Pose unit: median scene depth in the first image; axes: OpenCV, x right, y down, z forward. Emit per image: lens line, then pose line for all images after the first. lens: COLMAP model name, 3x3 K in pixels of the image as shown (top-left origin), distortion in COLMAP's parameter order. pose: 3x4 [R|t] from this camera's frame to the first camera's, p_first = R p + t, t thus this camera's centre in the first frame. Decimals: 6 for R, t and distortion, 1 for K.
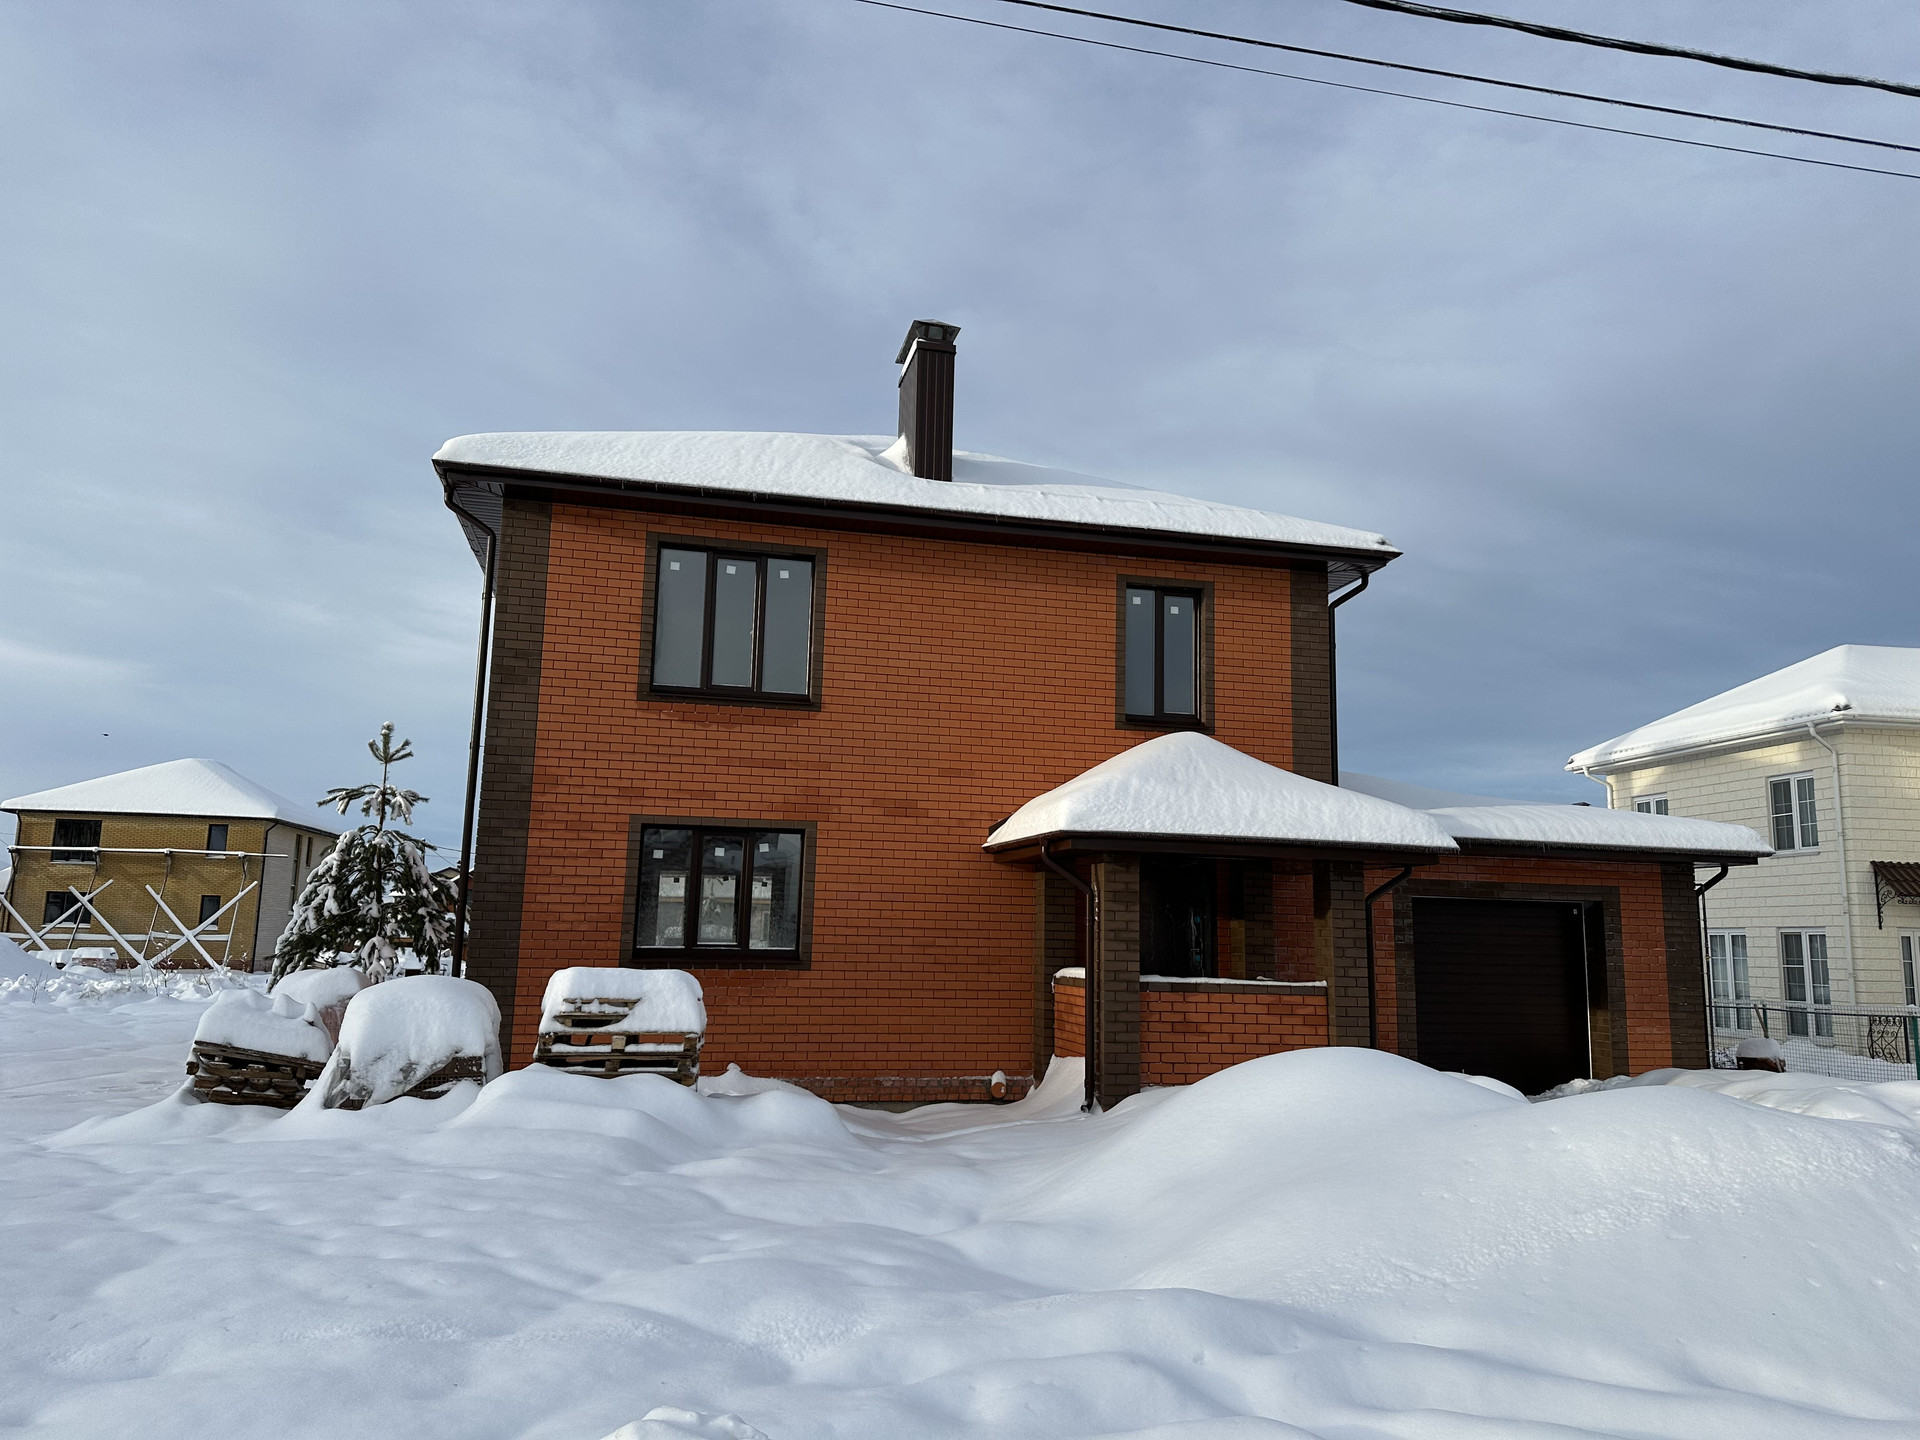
lens RADIAL K [[1332.7, 0, 952.4], [0, 1332.7, 724.7], [0, 0, 1]] dist [0.166475, -0.257441]
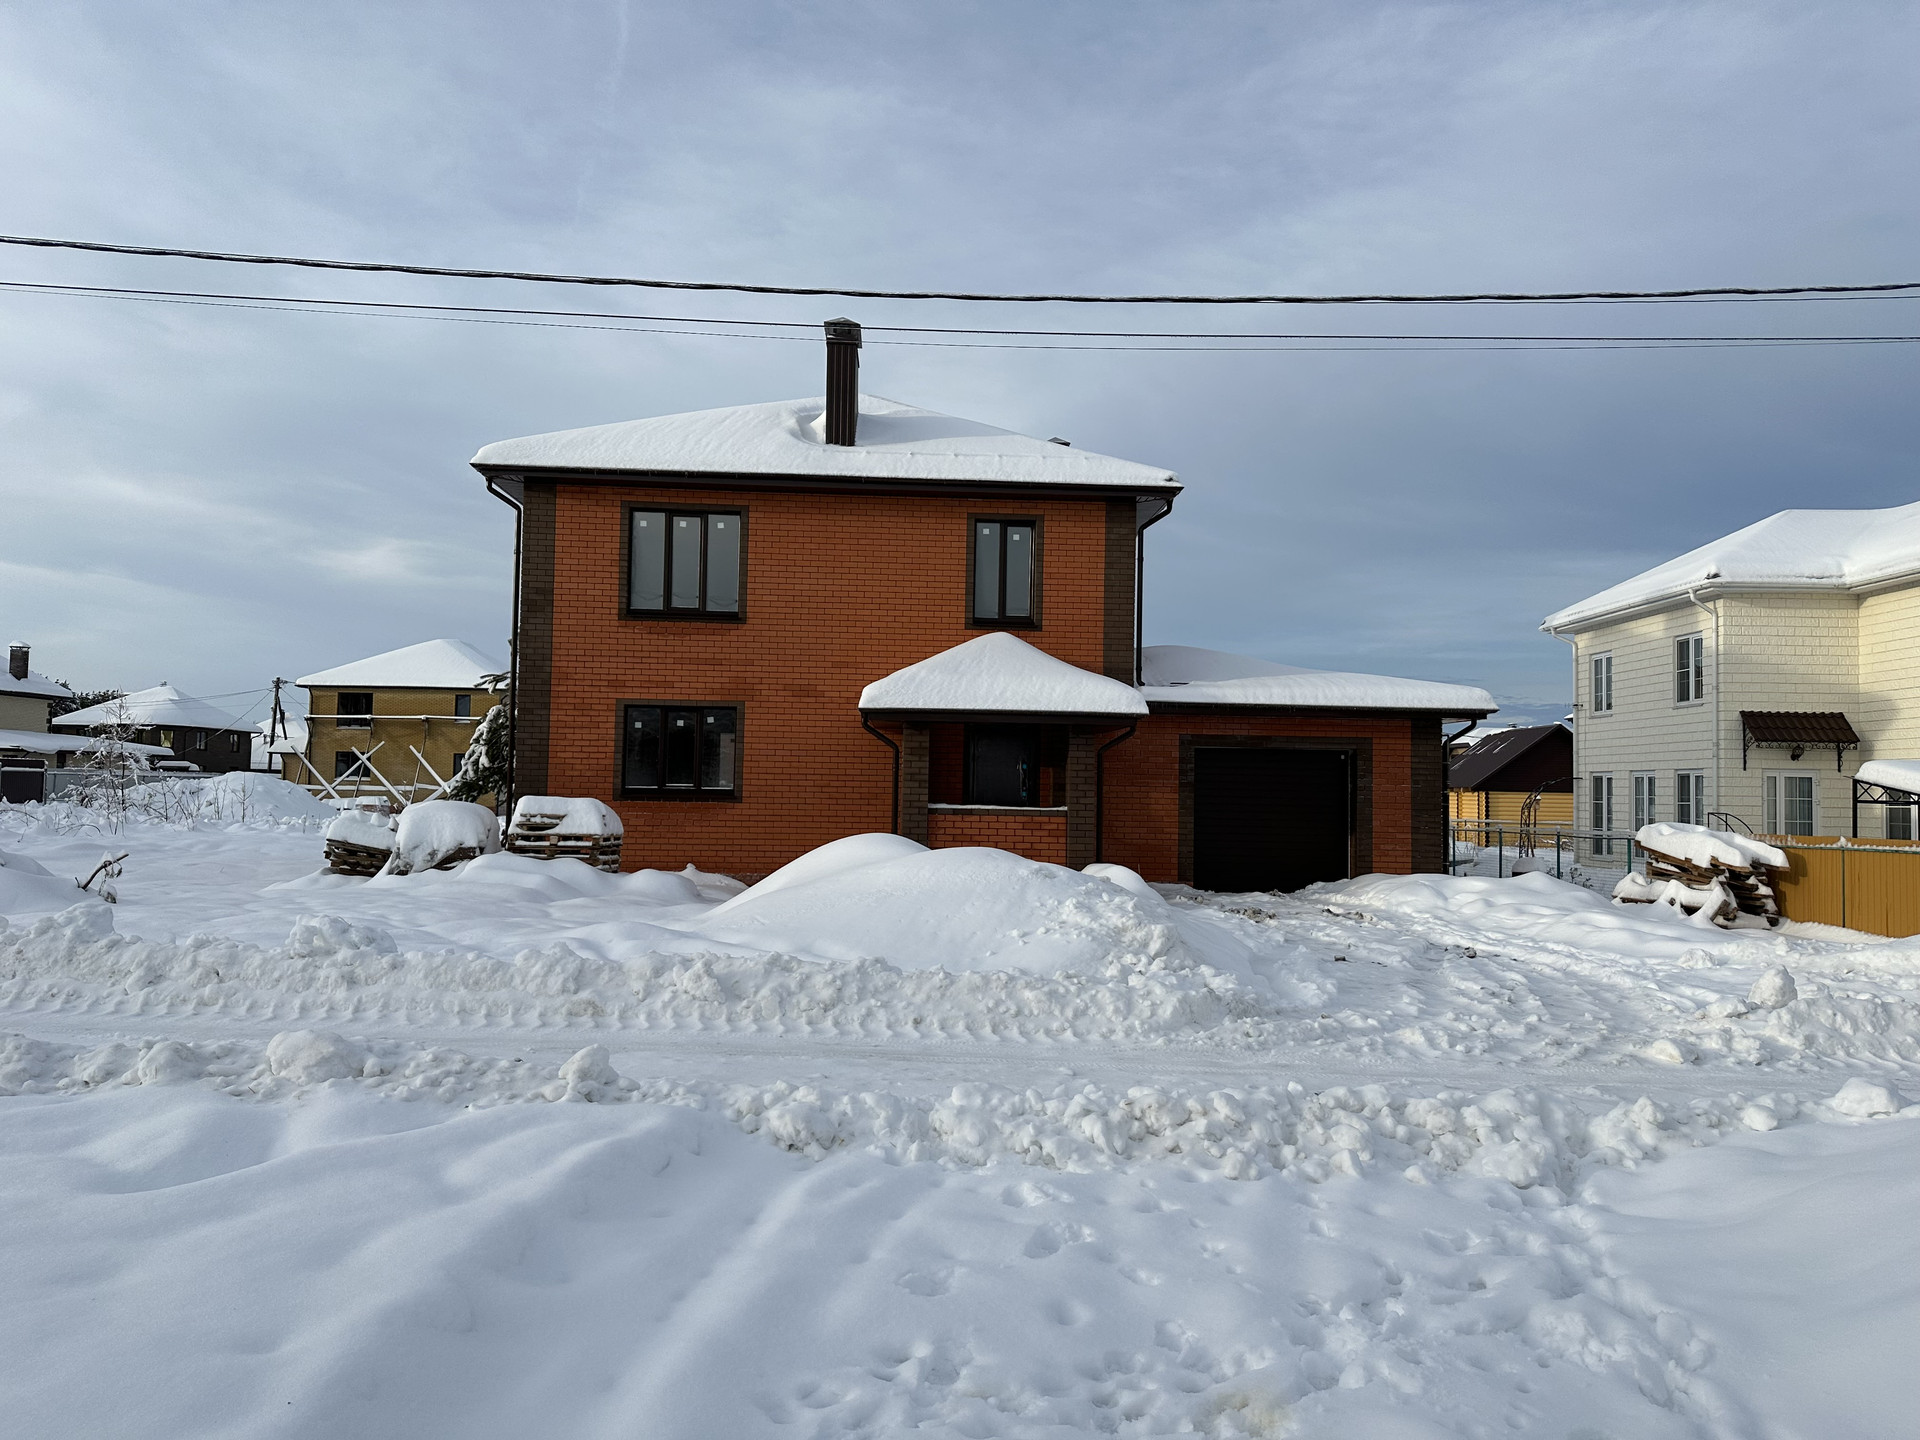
lens RADIAL K [[1368.8, 0, 966.2], [0, 1368.8, 719.3], [0, 0, 1]] dist [0.177544, -0.286218]
pose [[0.982645, -0.013365, -0.185012, 0.393012], [0.032541, 0.994353, 0.101006, -0.048249], [0.182617, -0.105274, 0.977532, -0.389090]]
